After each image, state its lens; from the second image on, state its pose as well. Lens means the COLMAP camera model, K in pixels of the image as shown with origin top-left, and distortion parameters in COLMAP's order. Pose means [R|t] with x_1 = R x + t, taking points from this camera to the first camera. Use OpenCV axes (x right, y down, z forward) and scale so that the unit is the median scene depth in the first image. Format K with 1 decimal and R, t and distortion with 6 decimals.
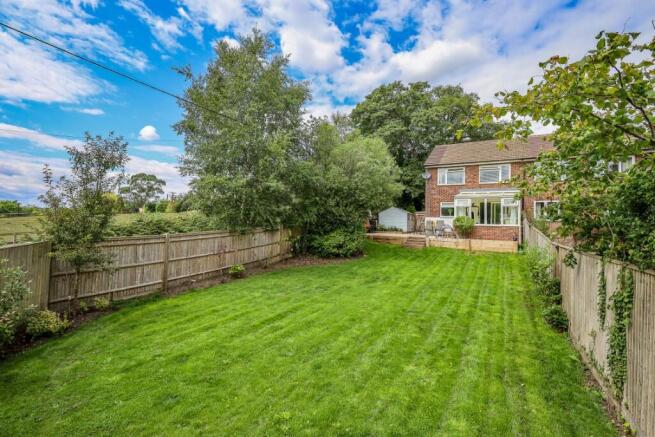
lens RADIAL K [[305.7, 0, 327.2], [0, 305.7, 216.0], [0, 0, 1]] dist [-0.003047, -0.001551]
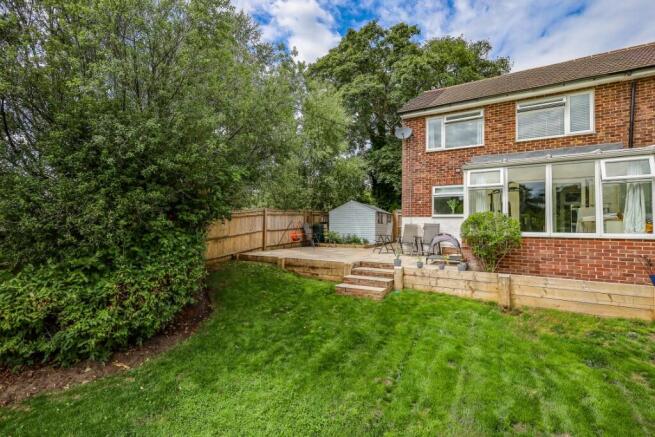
lens RADIAL K [[305.7, 0, 327.7], [0, 305.7, 221.3], [0, 0, 1]] dist [-0.003047, -0.001551]
pose [[0.999946, -0.009078, 0.005009, 0.206827], [0.009056, 0.999949, 0.004413, 0.007035], [-0.005049, -0.004367, 0.999978, 0.528076]]
